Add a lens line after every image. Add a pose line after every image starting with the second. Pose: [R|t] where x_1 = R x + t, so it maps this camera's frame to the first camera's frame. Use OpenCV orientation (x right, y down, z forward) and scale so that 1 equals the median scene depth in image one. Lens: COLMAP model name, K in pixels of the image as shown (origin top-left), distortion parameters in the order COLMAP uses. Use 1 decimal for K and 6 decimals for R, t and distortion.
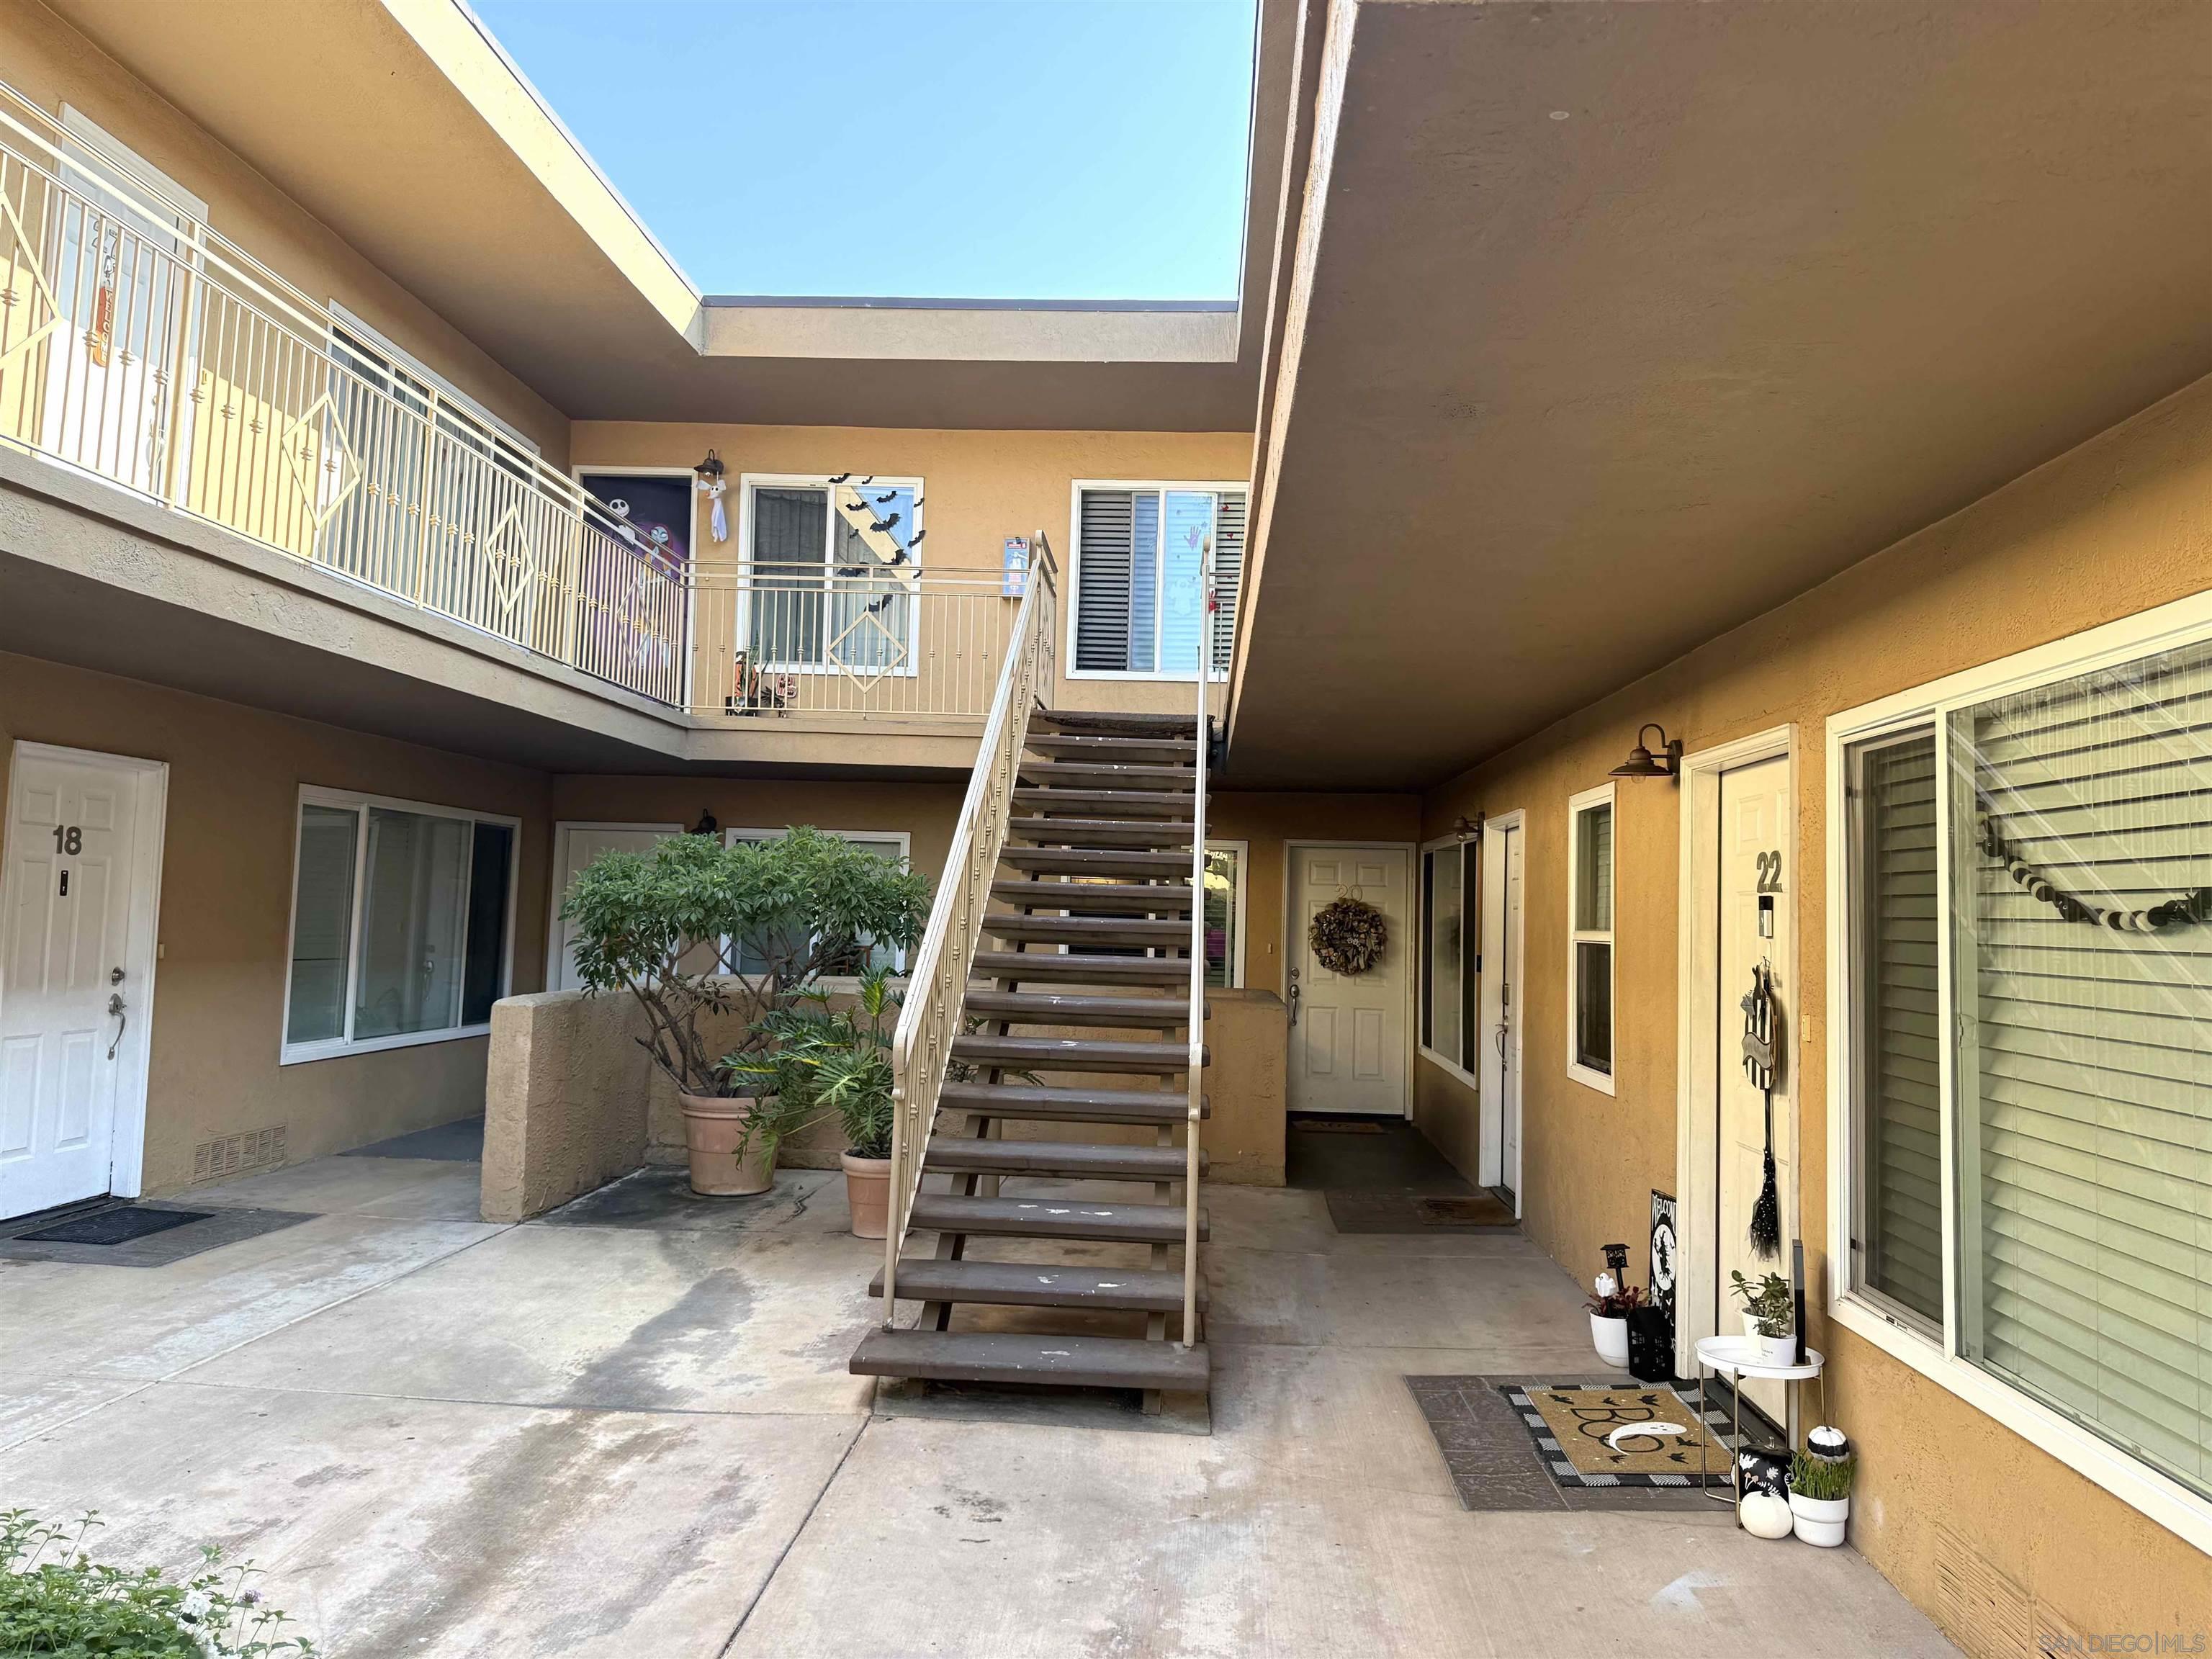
lens RADIAL K [[1592.7, 0, 1094.2], [0, 1592.7, 826.5], [0, 0, 1]] dist [0.098694, -0.152232]
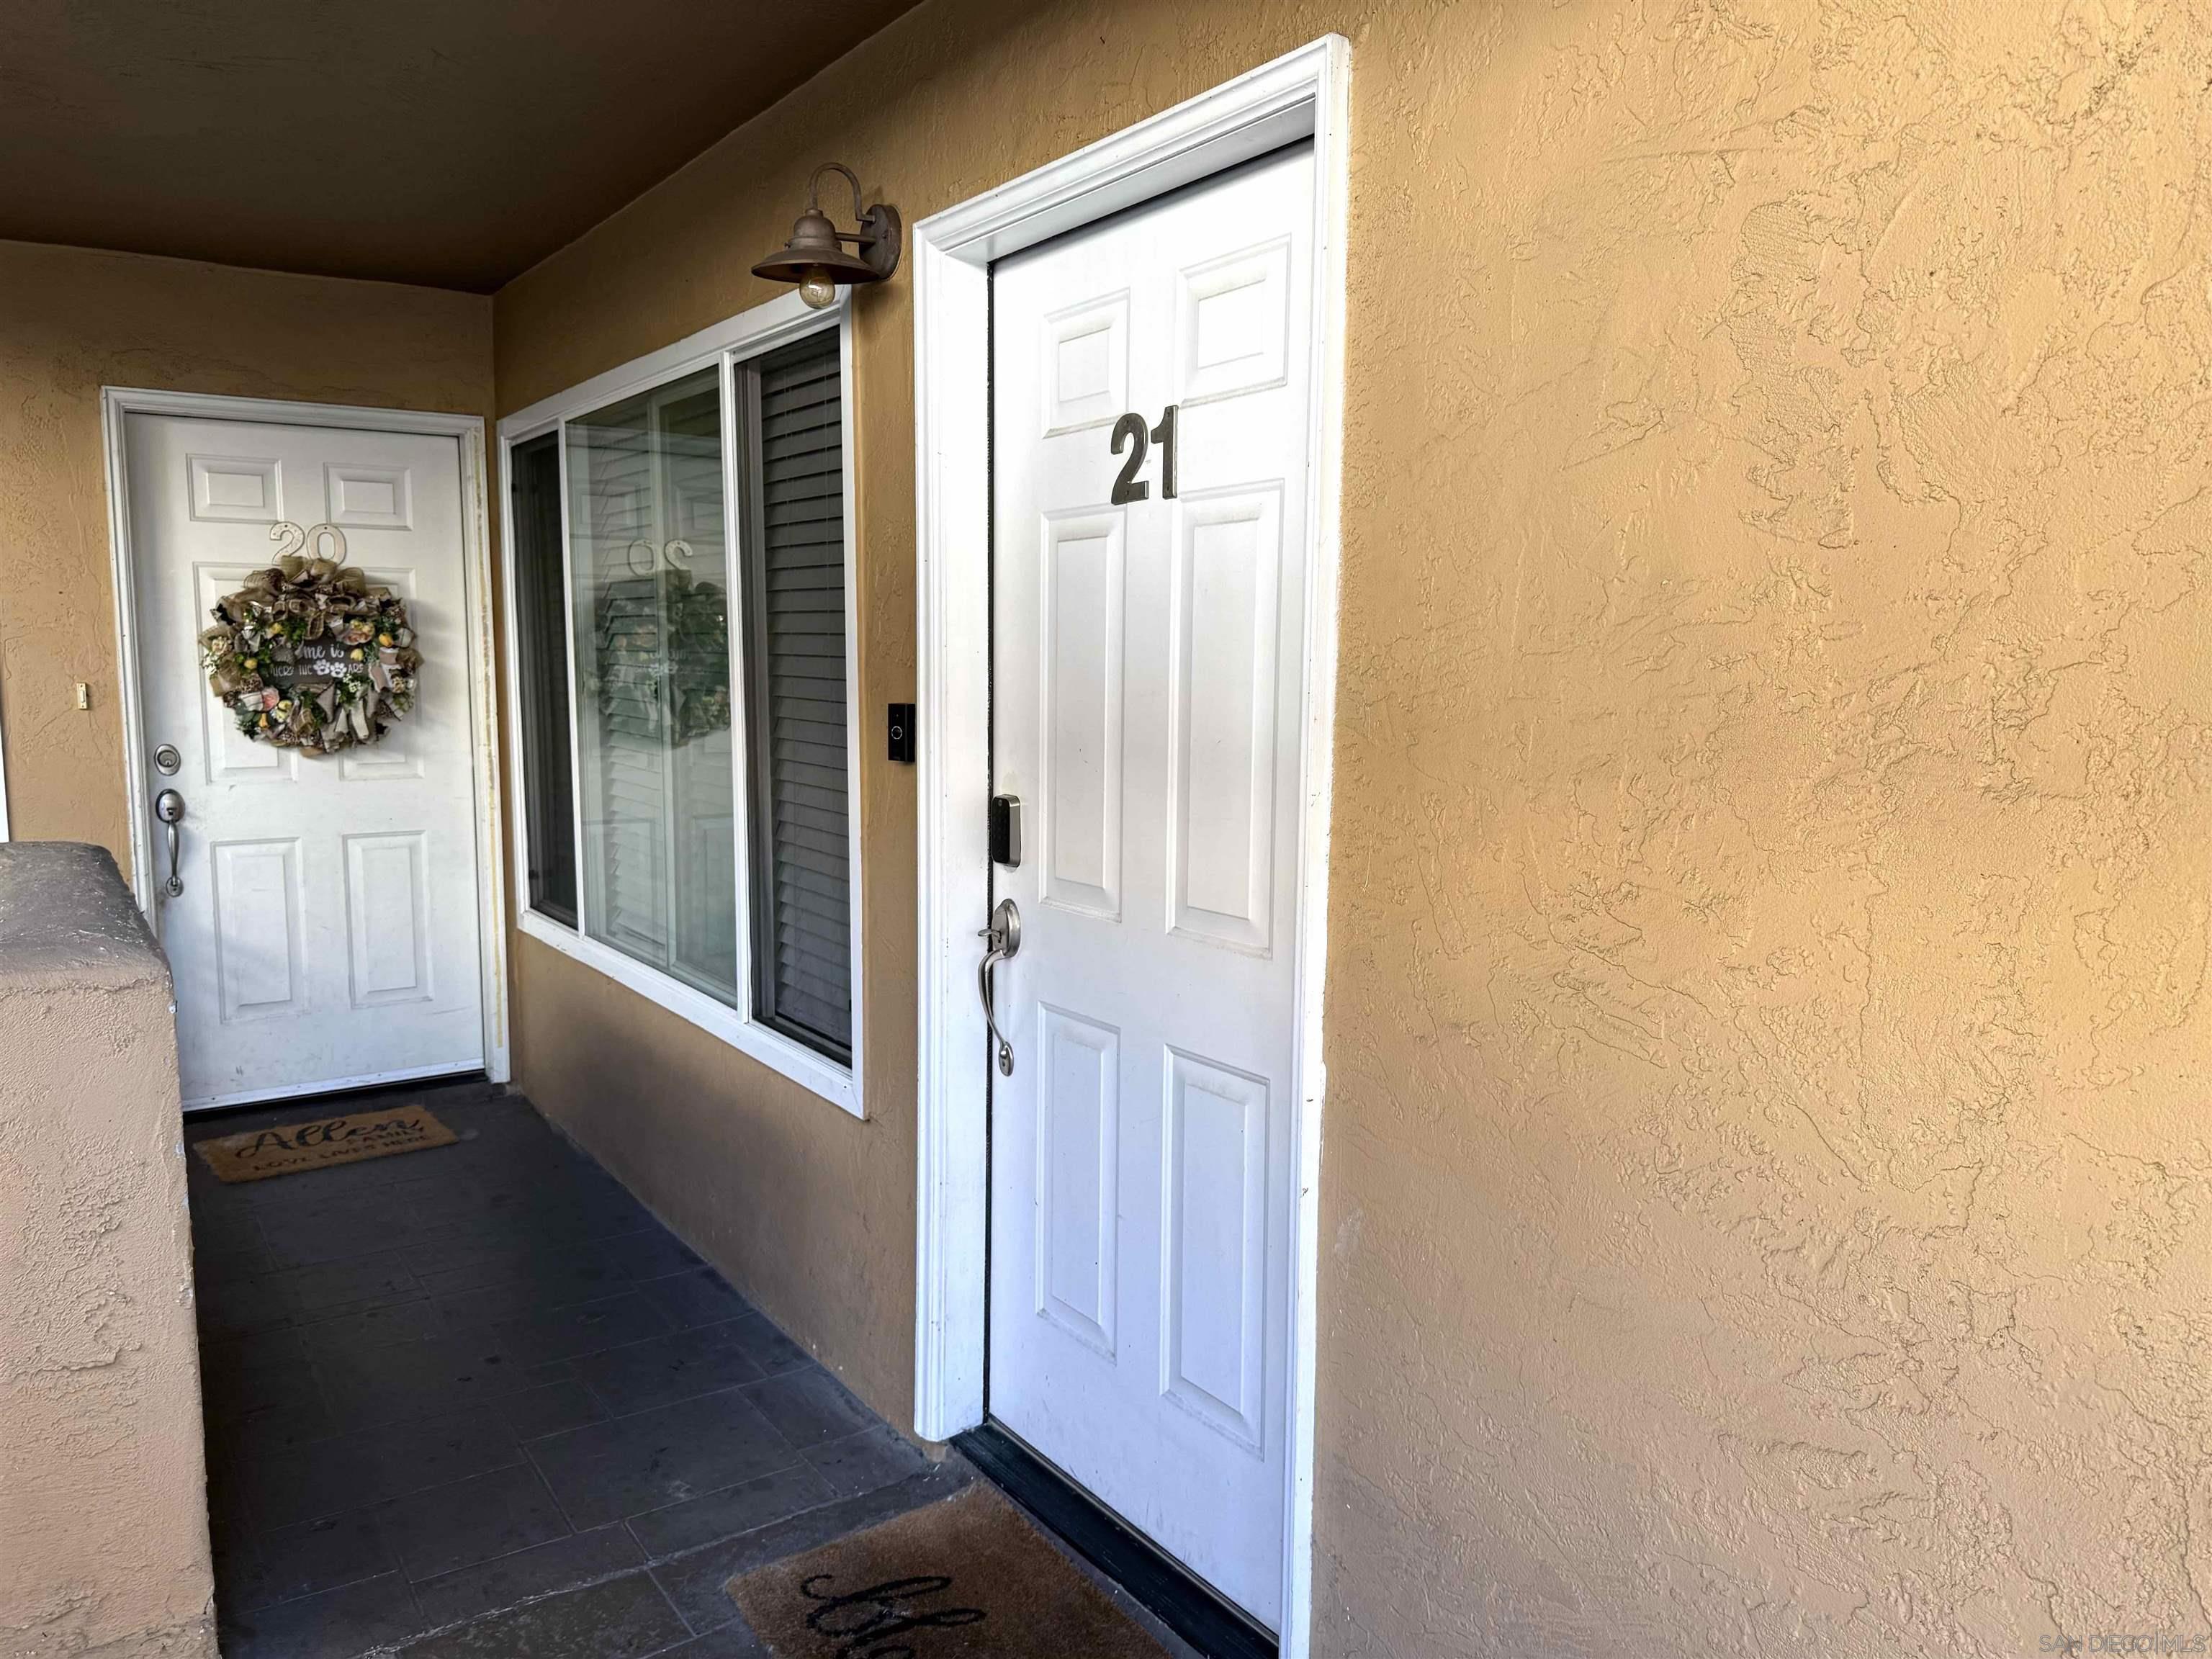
lens RADIAL K [[1592.7, 0, 1094.2], [0, 1592.7, 826.5], [0, 0, 1]] dist [0.098694, -0.152232]
pose [[0.789693, -0.092790, 0.606445, 0.066157], [-0.016117, 0.985017, 0.171701, 0.038938], [-0.613291, -0.145365, 0.776366, 0.572527]]
